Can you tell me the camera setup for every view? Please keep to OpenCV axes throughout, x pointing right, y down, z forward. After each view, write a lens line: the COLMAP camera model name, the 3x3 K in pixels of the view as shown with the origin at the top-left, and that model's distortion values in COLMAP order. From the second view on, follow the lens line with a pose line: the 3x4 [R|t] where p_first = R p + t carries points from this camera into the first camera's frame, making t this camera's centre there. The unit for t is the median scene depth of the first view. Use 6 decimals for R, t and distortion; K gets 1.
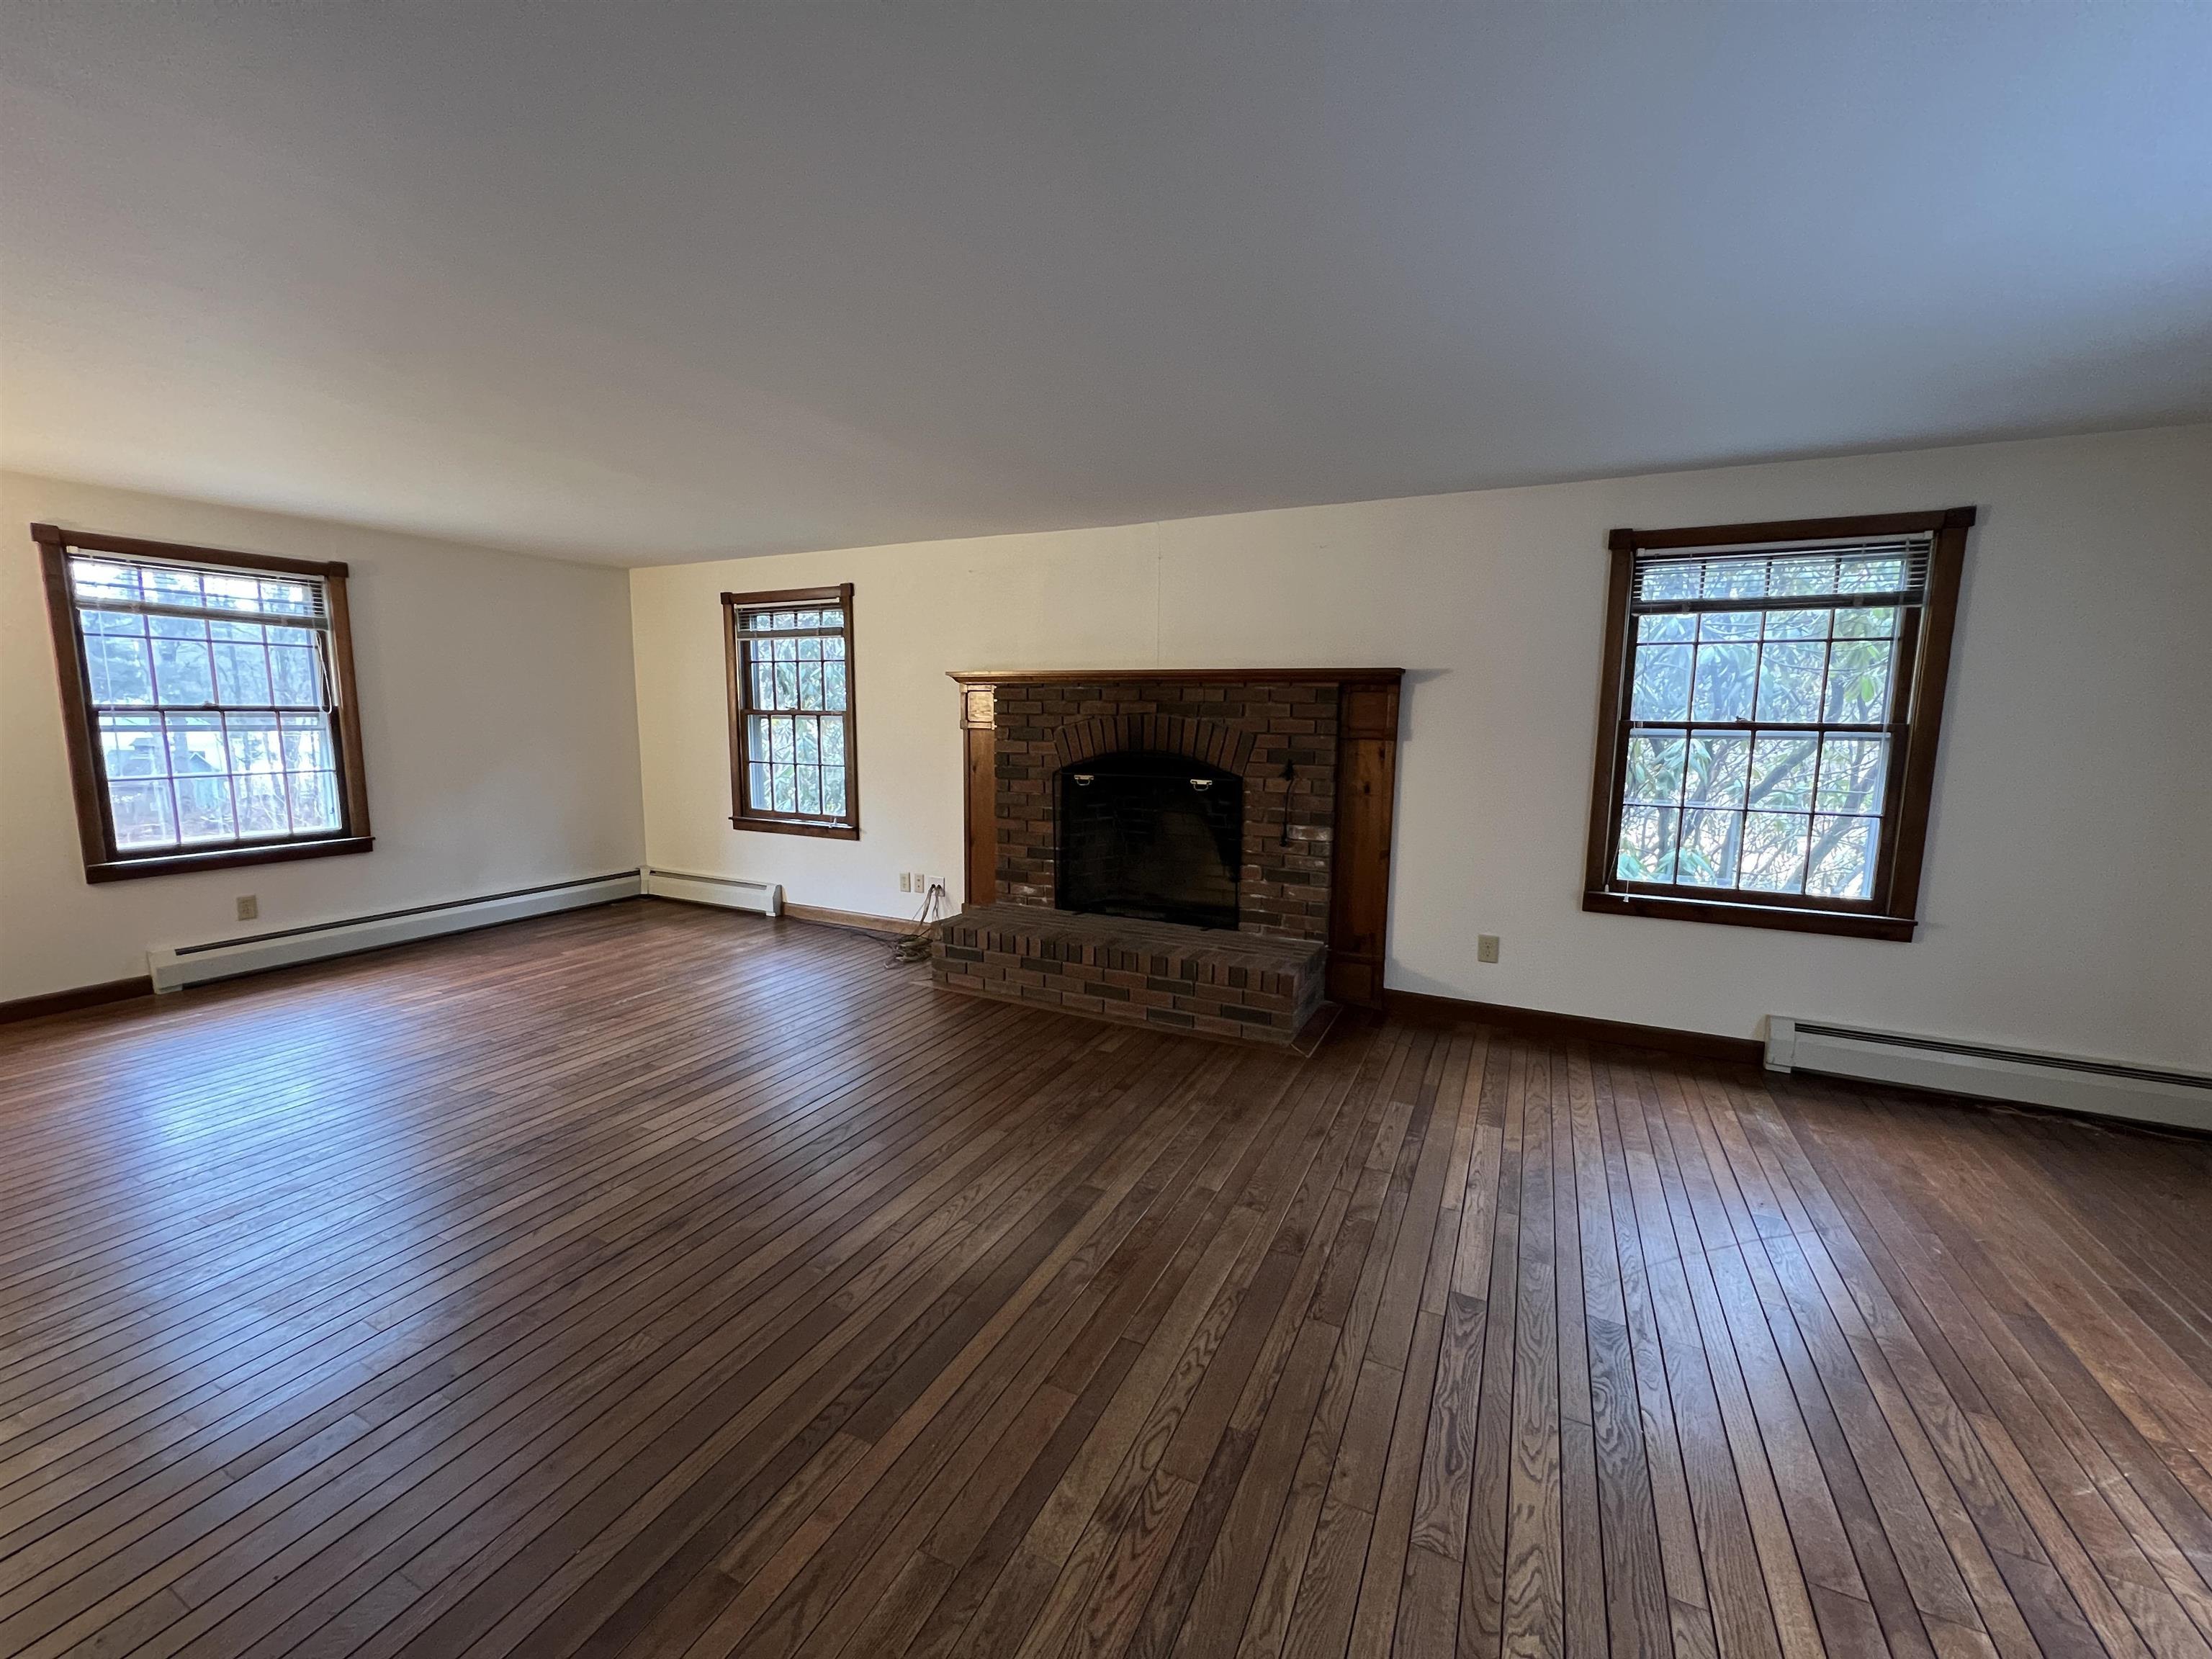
lens RADIAL K [[878.3, 0, 1106.0], [0, 878.3, 829.5], [0, 0, 1]] dist [-0.003471, -0.000338]
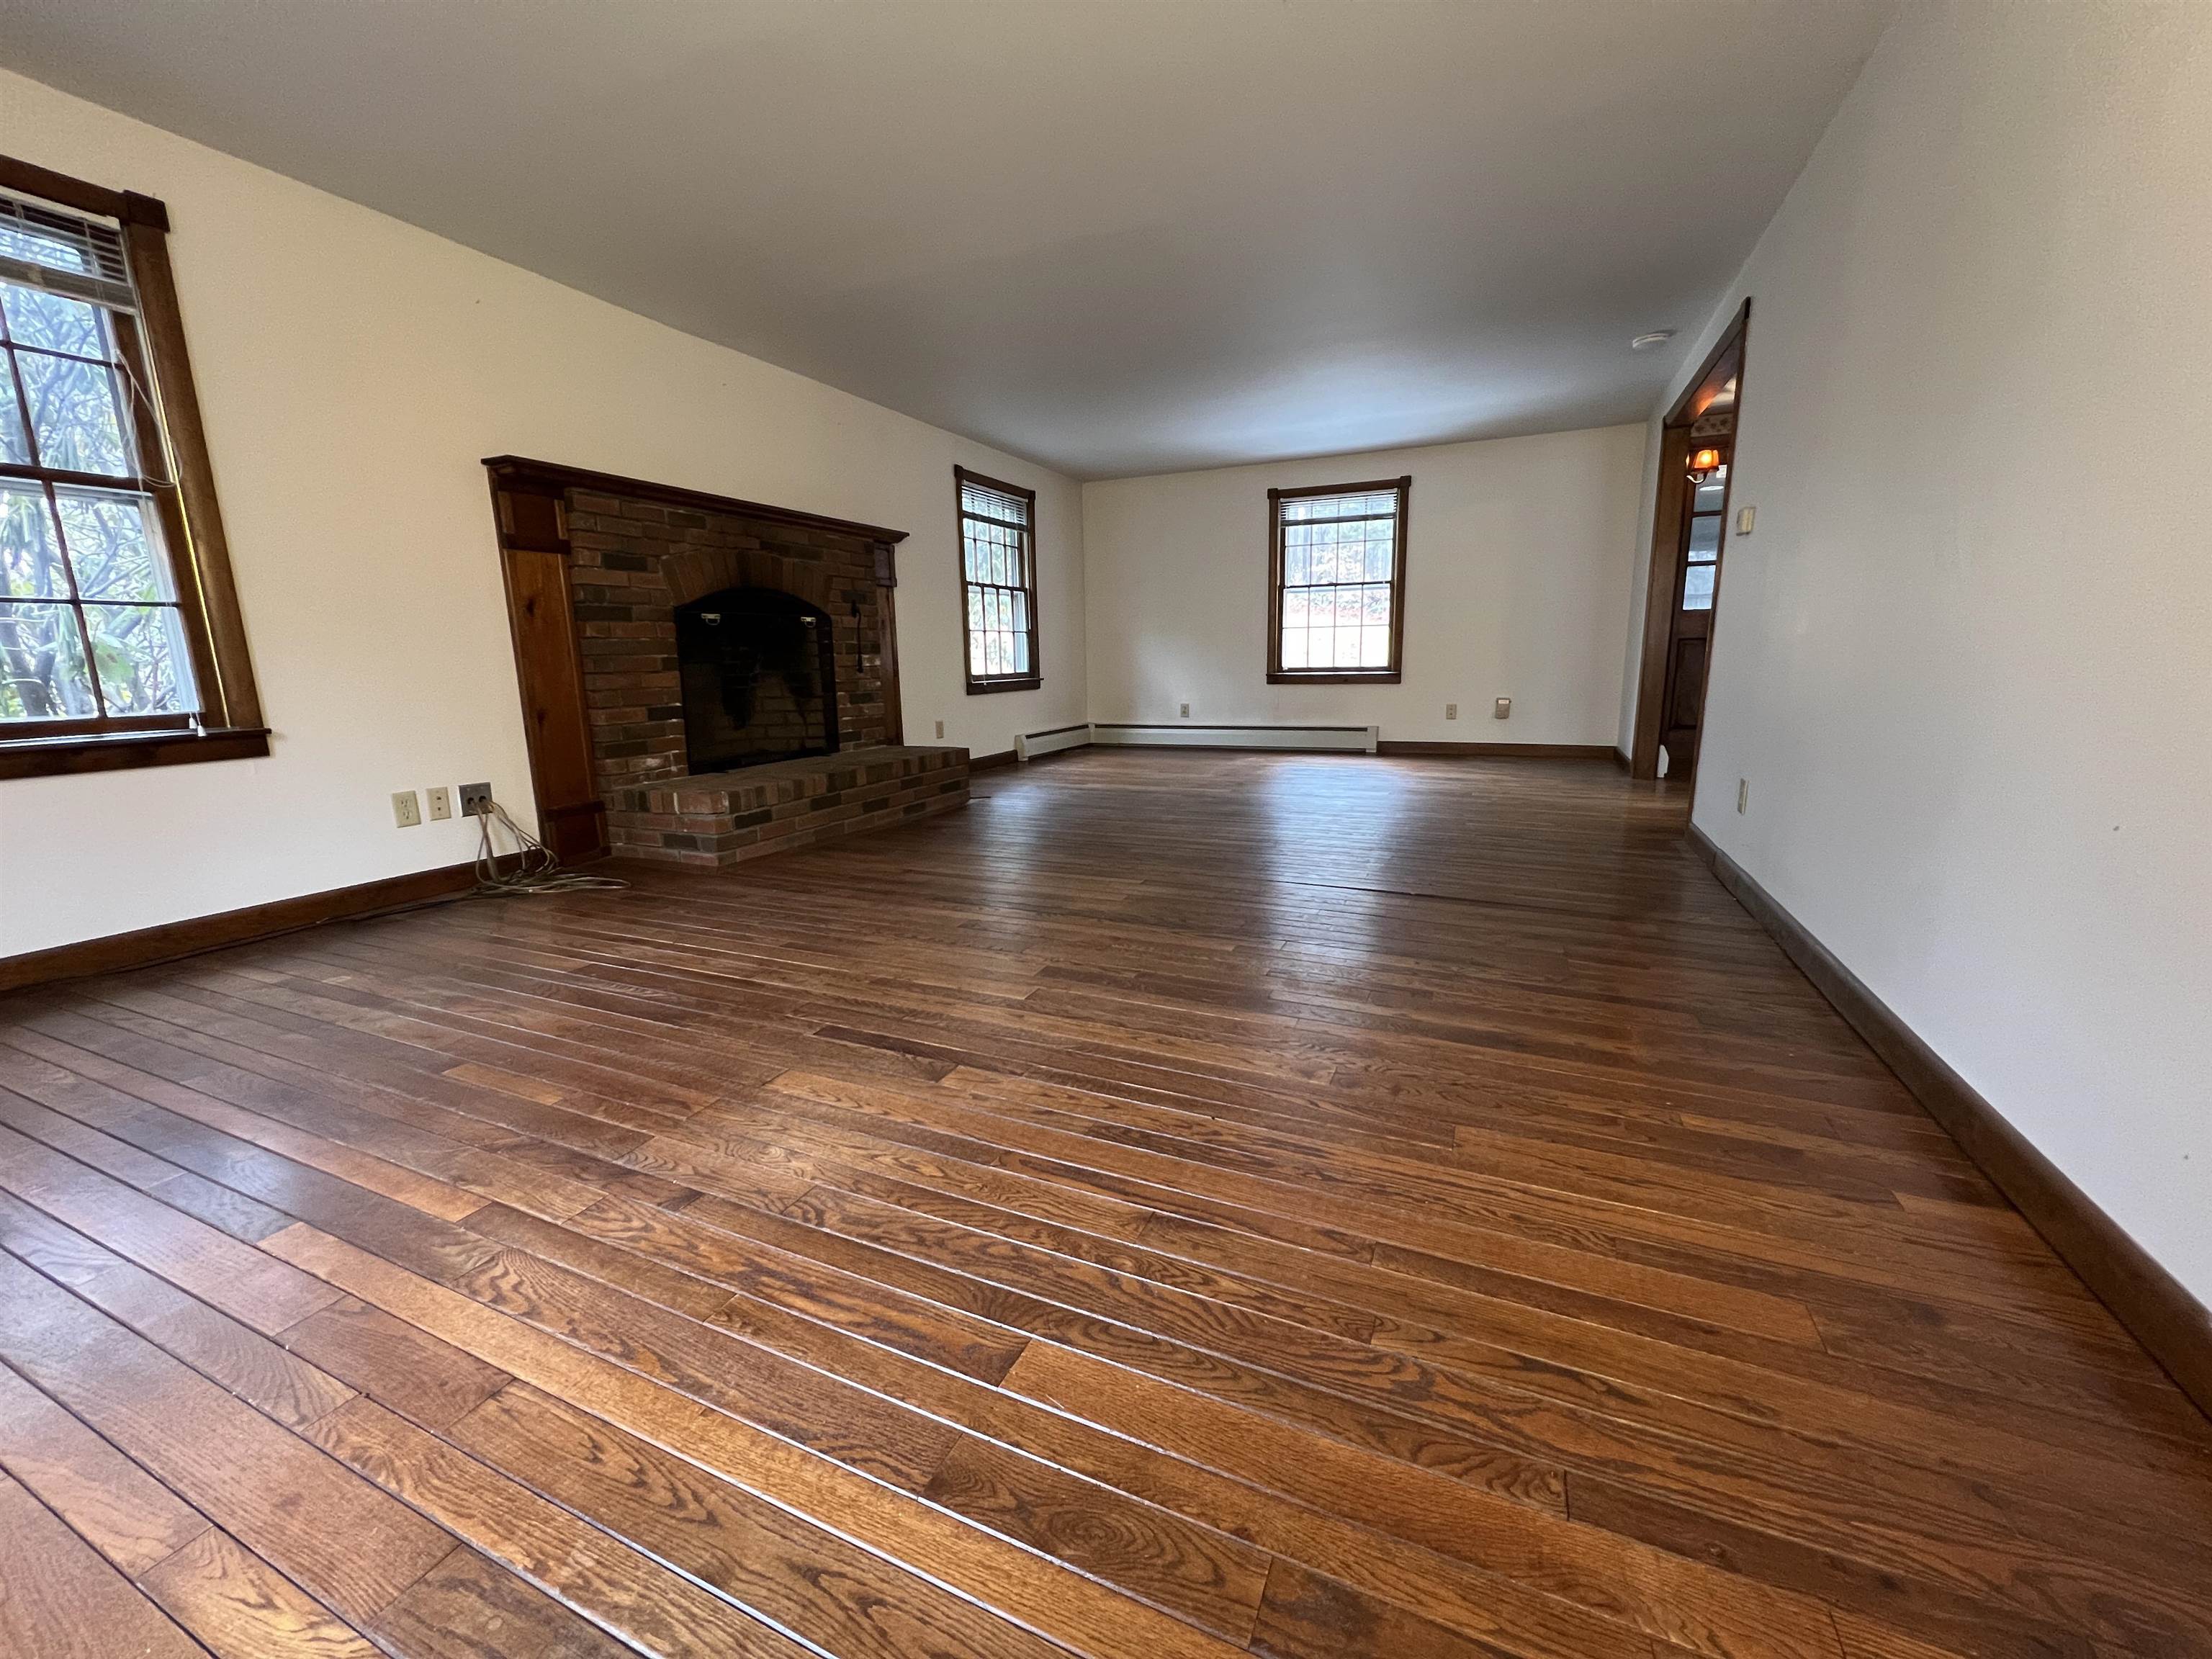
lens RADIAL K [[878.3, 0, 1106.0], [0, 878.3, 829.5], [0, 0, 1]] dist [-0.003471, -0.000338]
pose [[-0.034282, -0.203178, 0.978541, -1.062219], [0.154419, 0.966282, 0.206043, 0.031954], [-0.987410, 0.158169, -0.001751, 0.705953]]
